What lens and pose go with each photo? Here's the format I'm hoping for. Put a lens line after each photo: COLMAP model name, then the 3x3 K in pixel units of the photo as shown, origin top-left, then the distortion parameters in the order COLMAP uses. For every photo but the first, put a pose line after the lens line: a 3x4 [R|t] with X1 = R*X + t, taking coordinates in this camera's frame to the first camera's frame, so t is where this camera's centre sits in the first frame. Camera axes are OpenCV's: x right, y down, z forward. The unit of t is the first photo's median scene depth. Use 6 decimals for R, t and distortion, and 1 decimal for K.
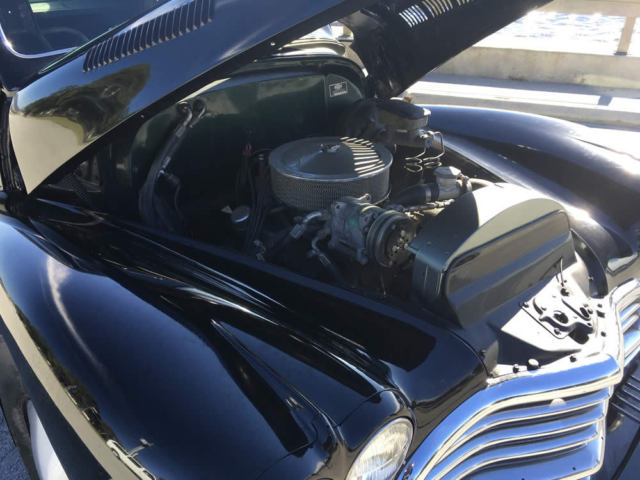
lens RADIAL K [[544.7, 0, 320.0], [0, 544.7, 240.0], [0, 0, 1]] dist [0.096466, -0.139623]
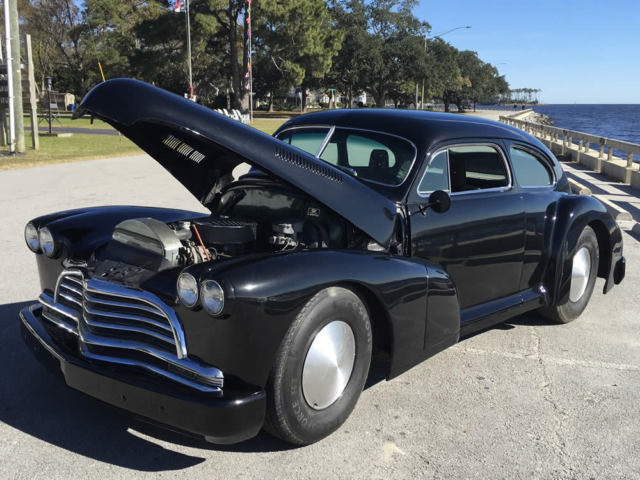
lens RADIAL K [[704.2, 0, 320.0], [0, 704.2, 240.0], [0, 0, 1]] dist [0.061339, -0.031787]
pose [[0.136500, 0.190723, -0.972107, 2.461384], [-0.527562, 0.844561, 0.091621, -0.493214], [0.838478, 0.500341, 0.215901, 0.760503]]
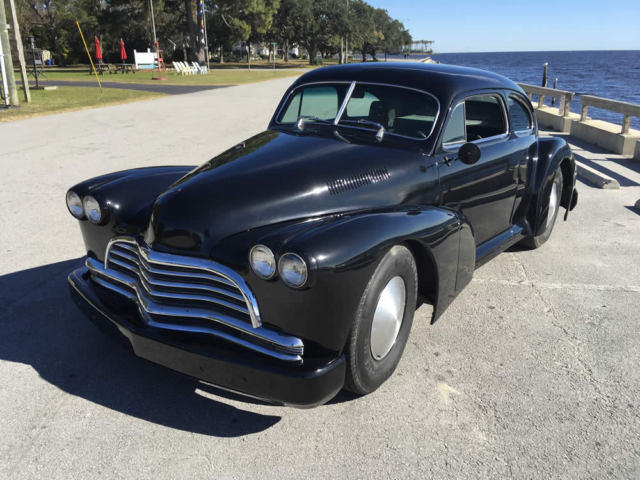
lens RADIAL K [[544.7, 0, 320.0], [0, 544.7, 240.0], [0, 0, 1]] dist [0.096466, -0.139623]
pose [[0.246920, 0.309109, -0.918413, 1.937722], [-0.502688, 0.851122, 0.151311, -0.360780], [0.828453, 0.424314, 0.365544, 0.515252]]
